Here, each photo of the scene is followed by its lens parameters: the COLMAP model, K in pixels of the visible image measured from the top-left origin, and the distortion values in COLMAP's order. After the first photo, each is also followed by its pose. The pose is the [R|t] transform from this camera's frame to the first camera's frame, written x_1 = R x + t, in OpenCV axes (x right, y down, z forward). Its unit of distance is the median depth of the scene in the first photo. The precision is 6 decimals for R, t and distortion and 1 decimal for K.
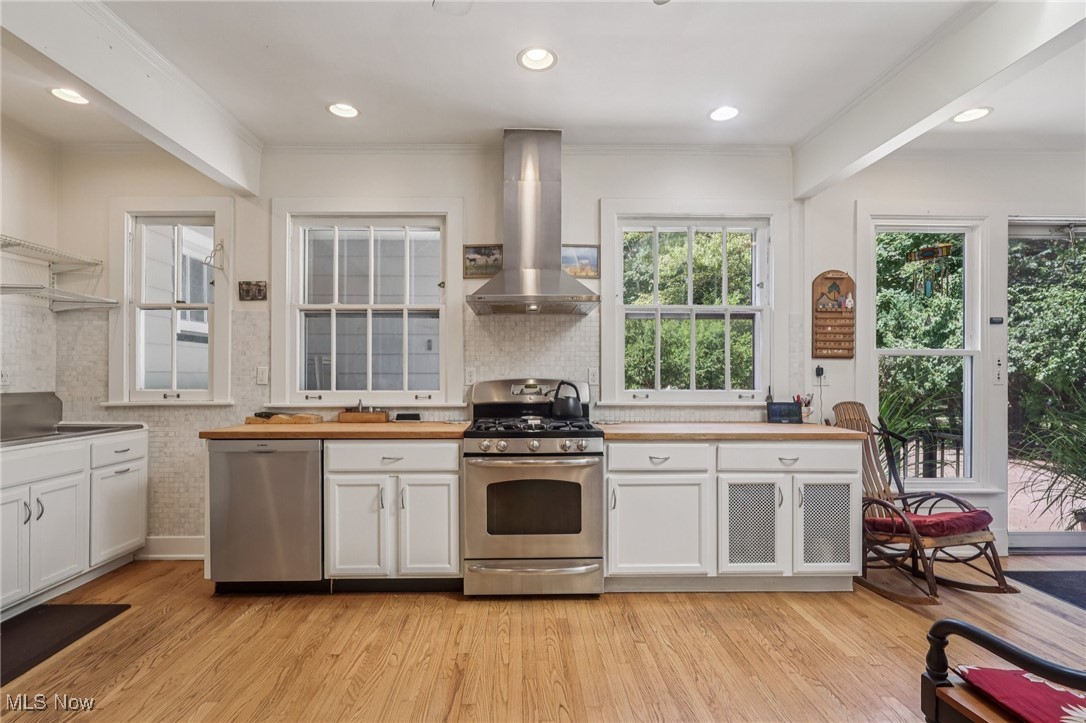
lens RADIAL K [[506.4, 0, 530.5], [0, 506.4, 374.1], [0, 0, 1]] dist [-0.002282, 0.000052]
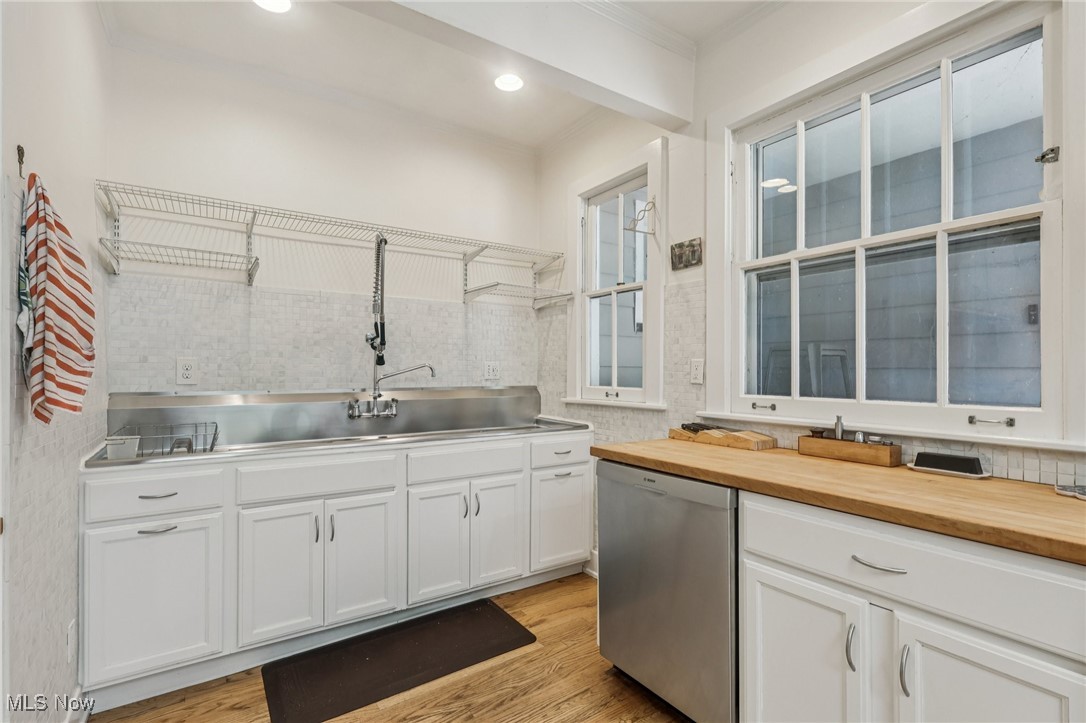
lens RADIAL K [[503.6, 0, 539.6], [0, 503.6, 367.1], [0, 0, 1]] dist [-0.000164, 0.000371]
pose [[0.539270, -0.002813, -0.842128, -0.054788], [0.000268, 0.999995, -0.003168, -0.000828], [0.842133, 0.001482, 0.539268, 0.439376]]
